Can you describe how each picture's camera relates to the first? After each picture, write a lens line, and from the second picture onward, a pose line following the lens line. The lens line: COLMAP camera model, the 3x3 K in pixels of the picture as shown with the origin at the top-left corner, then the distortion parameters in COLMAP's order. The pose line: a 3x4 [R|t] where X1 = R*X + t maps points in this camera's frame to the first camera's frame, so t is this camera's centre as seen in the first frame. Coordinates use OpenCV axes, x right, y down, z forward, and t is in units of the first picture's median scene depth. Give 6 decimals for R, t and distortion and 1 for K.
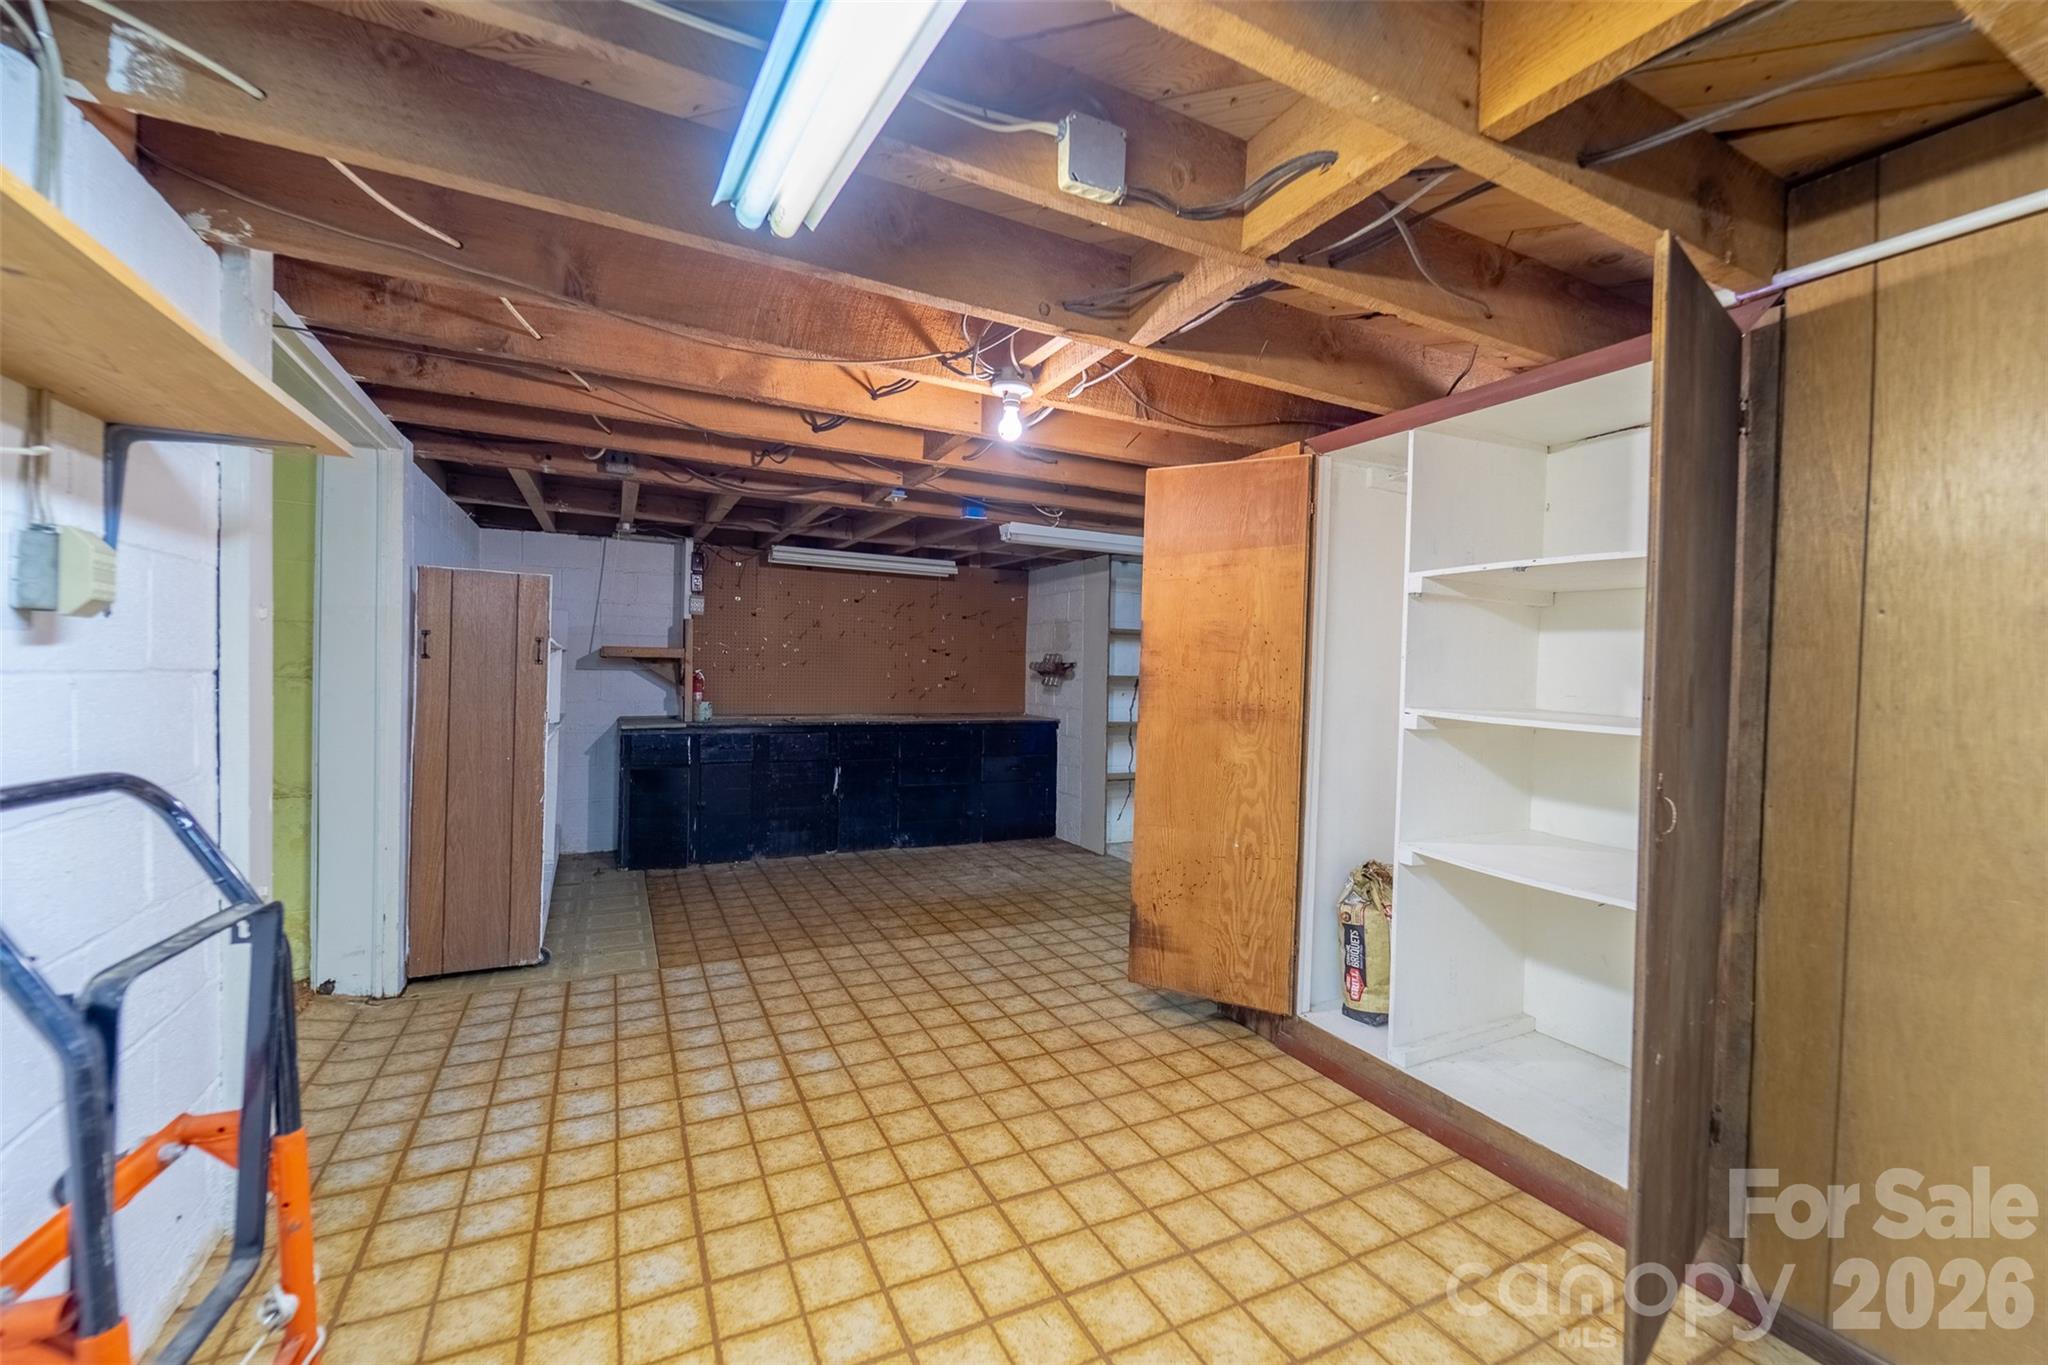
lens RADIAL K [[871.5, 0, 1017.0], [0, 871.5, 694.5], [0, 0, 1]] dist [0.038818, -0.000134]
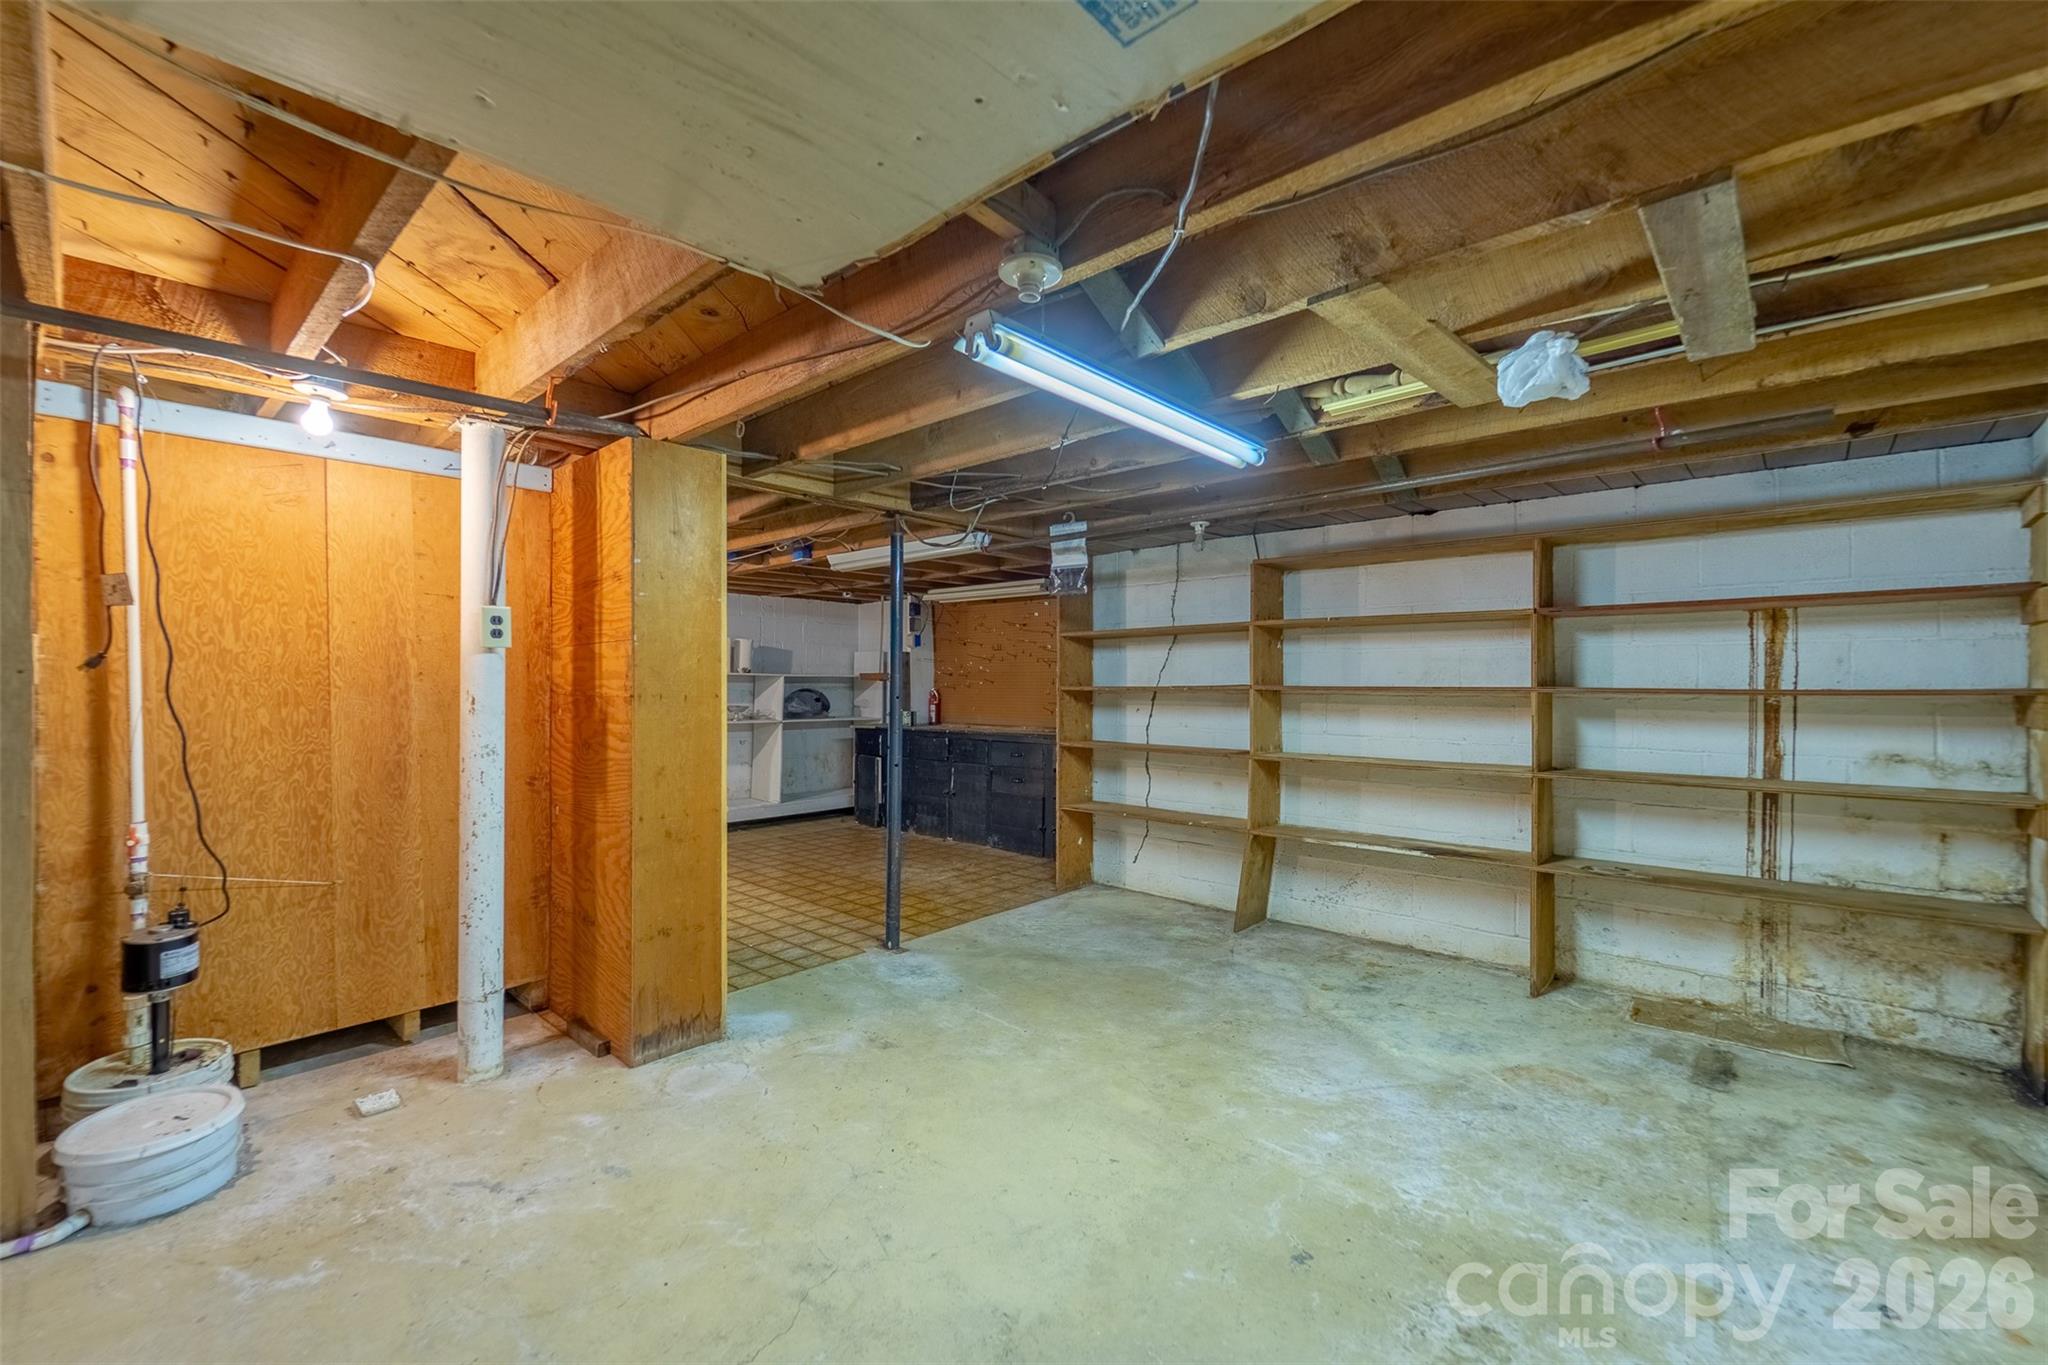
lens RADIAL K [[871.5, 0, 1017.0], [0, 871.5, 694.5], [0, 0, 1]] dist [0.038818, -0.000134]
pose [[0.331470, -0.012028, -0.943389, 1.641575], [-0.017265, 0.999674, -0.018812, 0.005795], [0.943308, 0.022523, 0.331154, 1.193404]]
